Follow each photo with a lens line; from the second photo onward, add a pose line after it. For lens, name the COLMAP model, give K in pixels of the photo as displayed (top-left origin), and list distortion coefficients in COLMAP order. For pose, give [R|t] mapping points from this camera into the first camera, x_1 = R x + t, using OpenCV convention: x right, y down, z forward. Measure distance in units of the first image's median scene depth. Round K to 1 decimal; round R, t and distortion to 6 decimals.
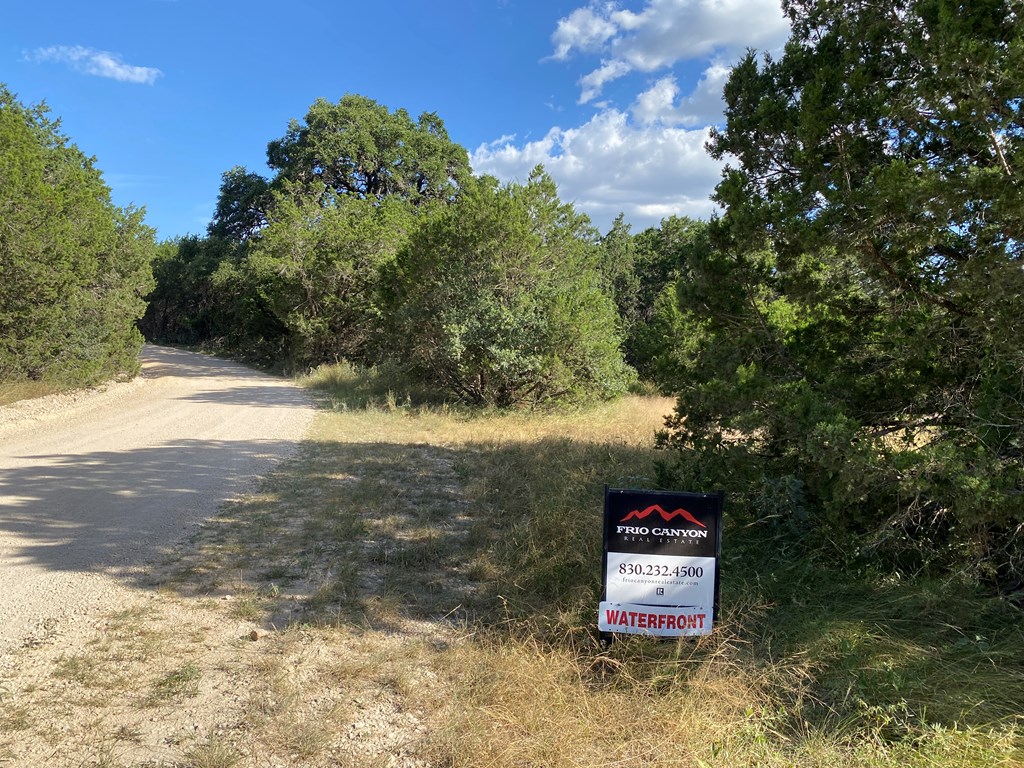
lens RADIAL K [[753.1, 0, 512.9], [0, 753.1, 383.0], [0, 0, 1]] dist [-0.000137, 0.001404]
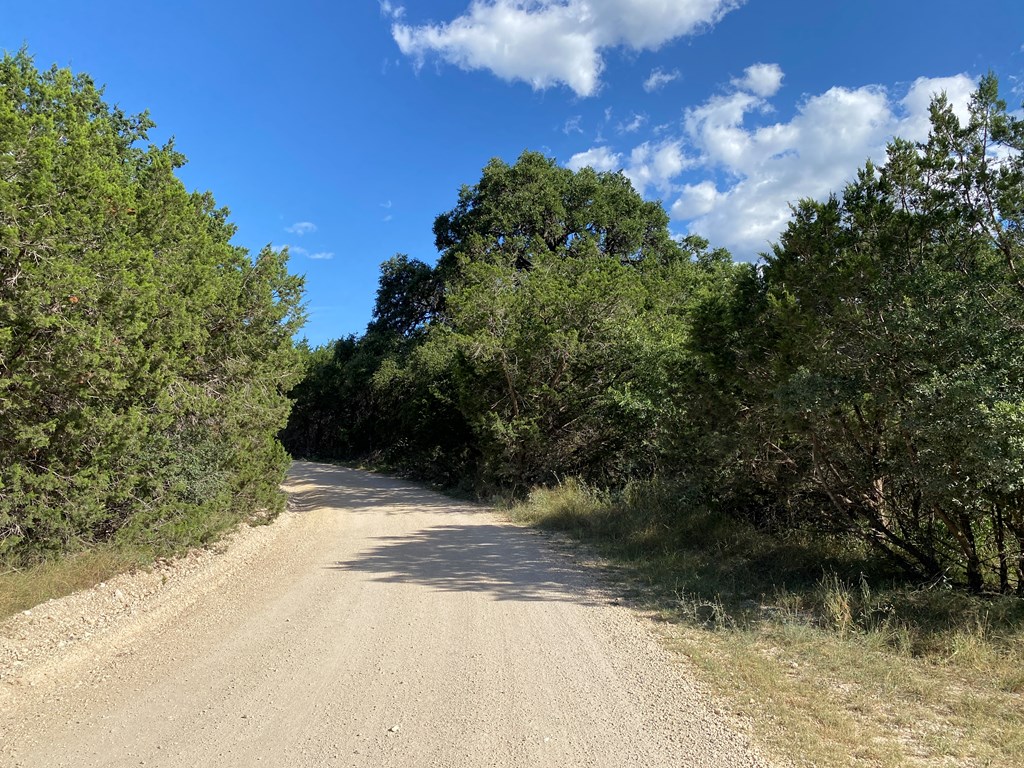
lens RADIAL K [[753.1, 0, 511.2], [0, 753.1, 384.4], [0, 0, 1]] dist [-0.000137, 0.001404]
pose [[0.981788, -0.056986, -0.181234, -0.111584], [0.032511, 0.990277, -0.135258, -0.017722], [0.187180, 0.126902, 0.974094, 0.243469]]
